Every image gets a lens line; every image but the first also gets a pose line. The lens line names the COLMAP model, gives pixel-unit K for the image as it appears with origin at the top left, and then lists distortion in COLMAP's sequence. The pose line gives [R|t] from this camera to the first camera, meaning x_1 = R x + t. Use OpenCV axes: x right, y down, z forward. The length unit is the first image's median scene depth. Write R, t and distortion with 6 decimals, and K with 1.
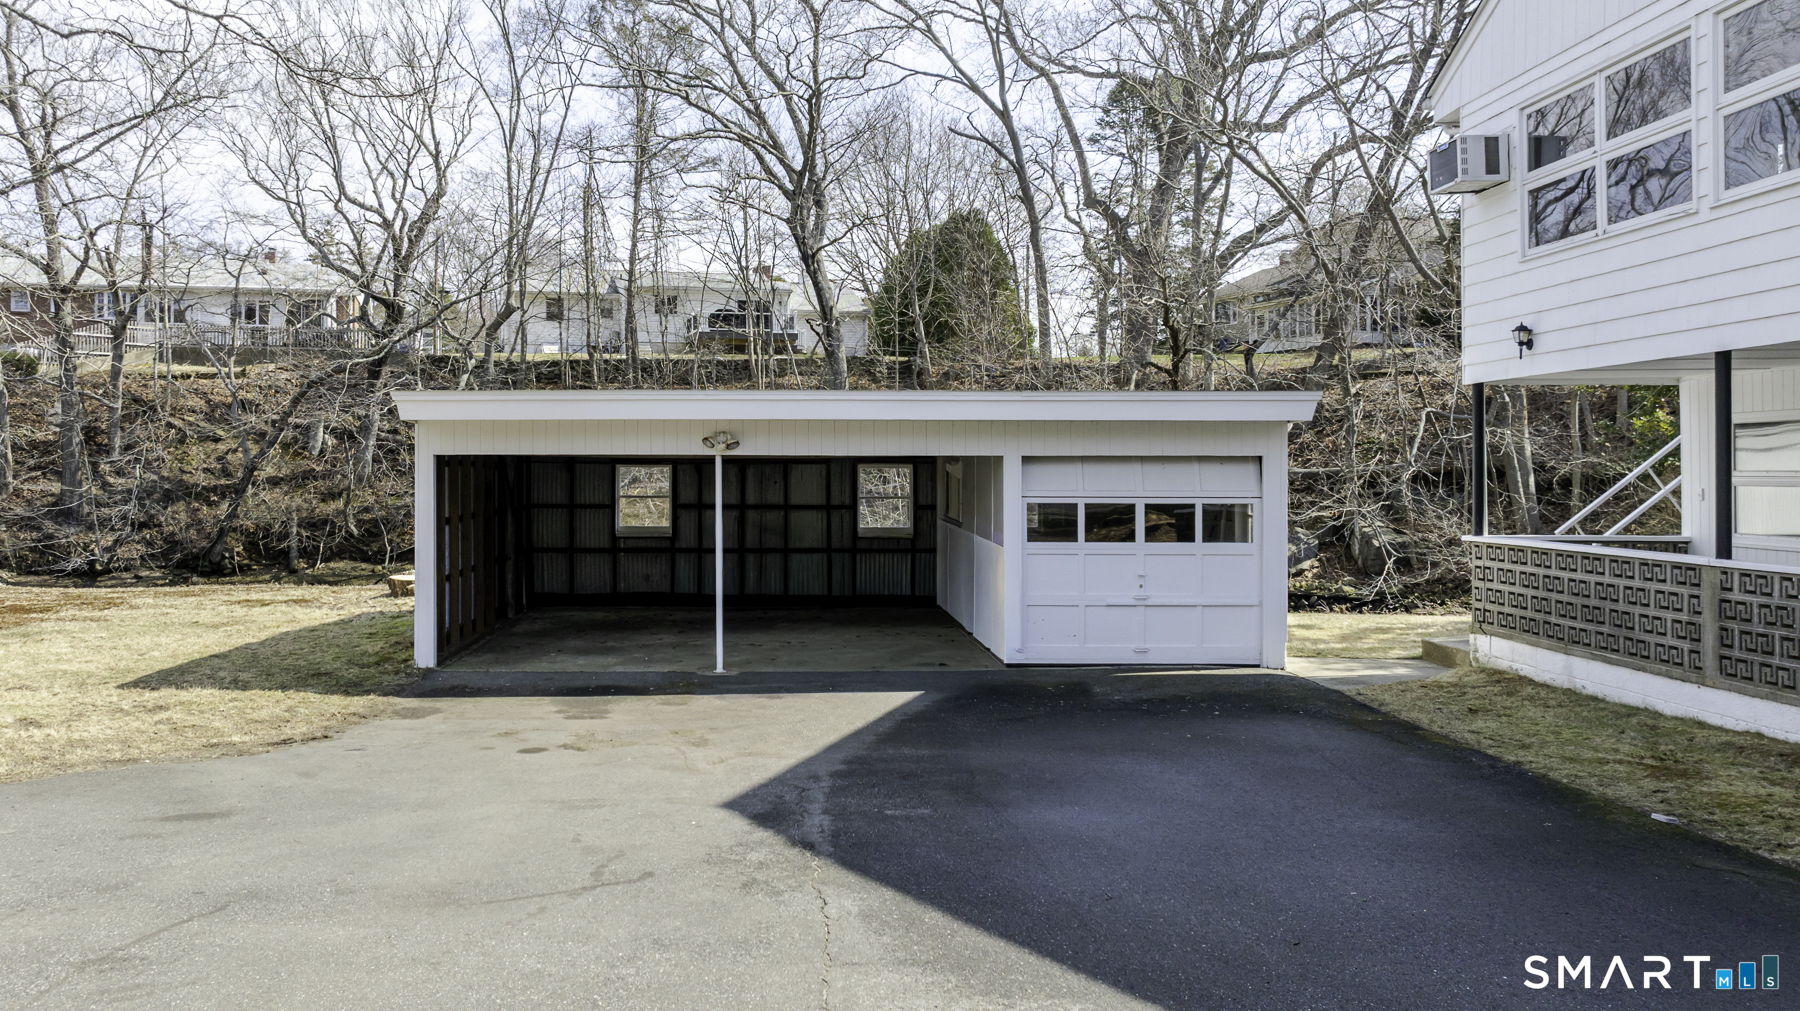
lens RADIAL K [[1365.9, 0, 812.1], [0, 1365.9, 453.3], [0, 0, 1]] dist [-0.008822, -0.005439]
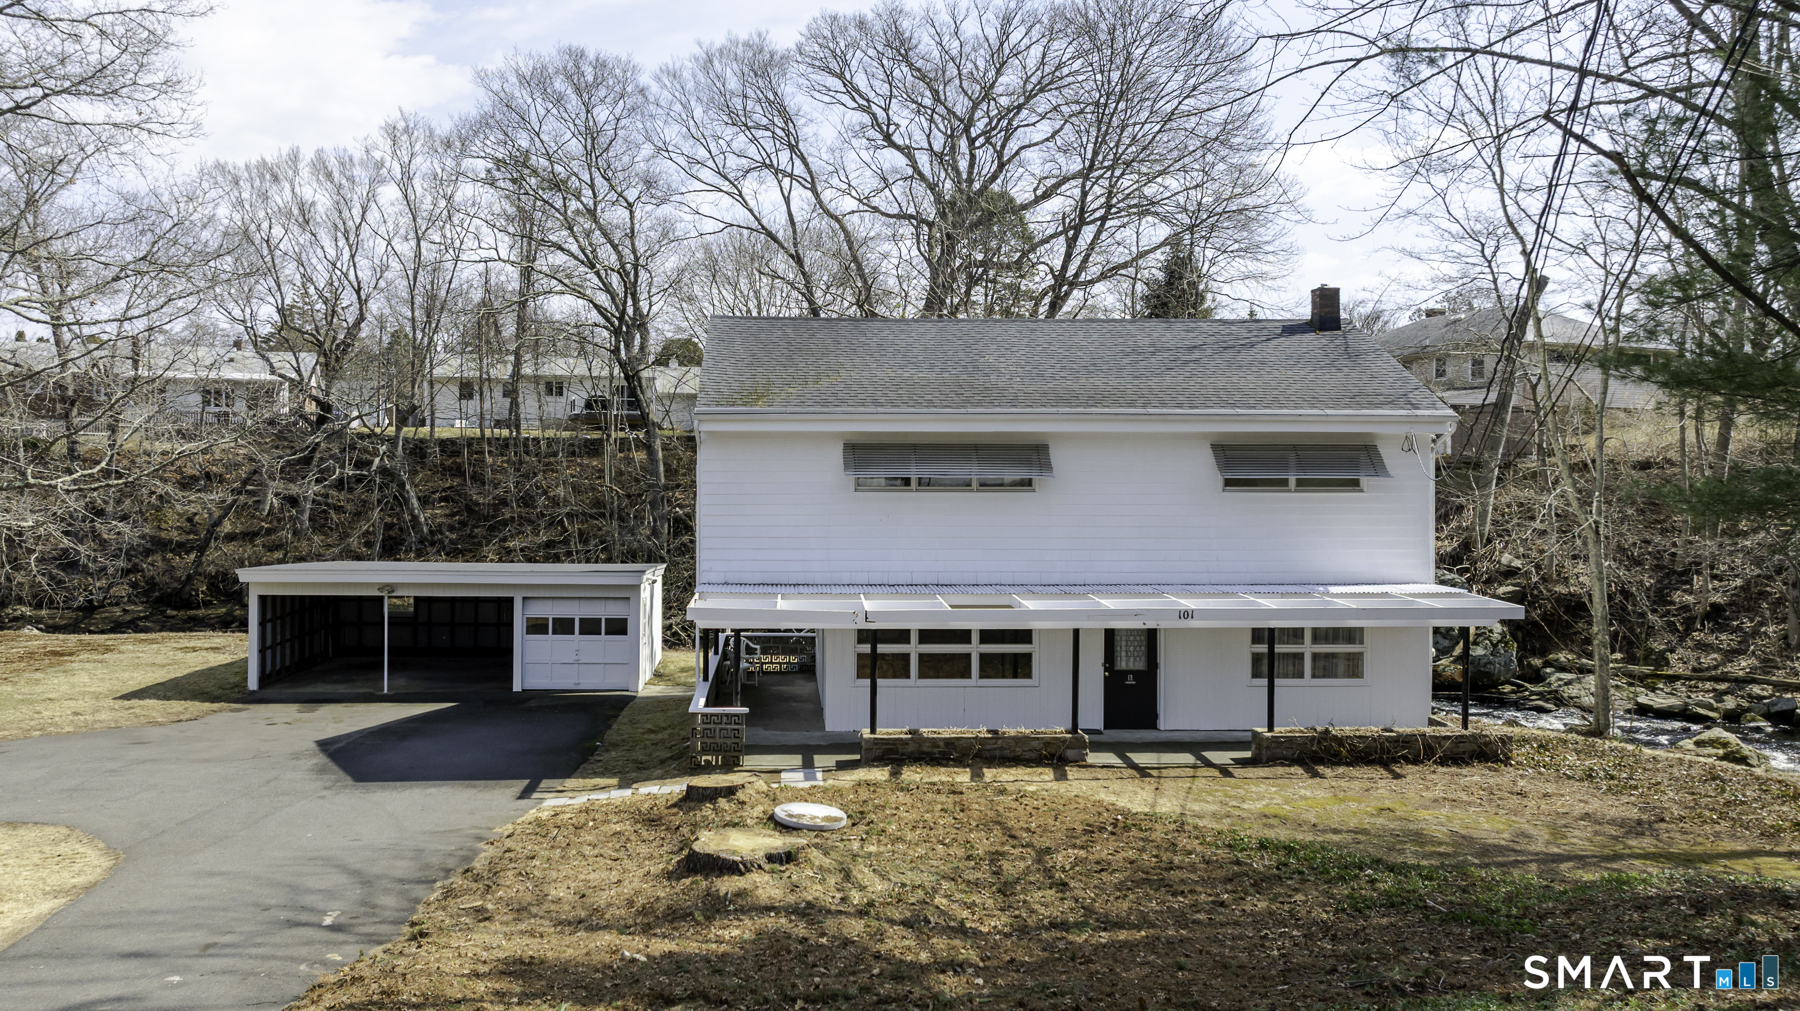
lens RADIAL K [[1324.1, 0, 851.3], [0, 1324.1, 471.3], [0, 0, 1]] dist [-0.002124, -0.001750]
pose [[0.999142, 0.009820, 0.040244, 0.578108], [-0.010146, 0.999917, 0.007904, -0.218207], [-0.040163, -0.008305, 0.999159, -1.150297]]
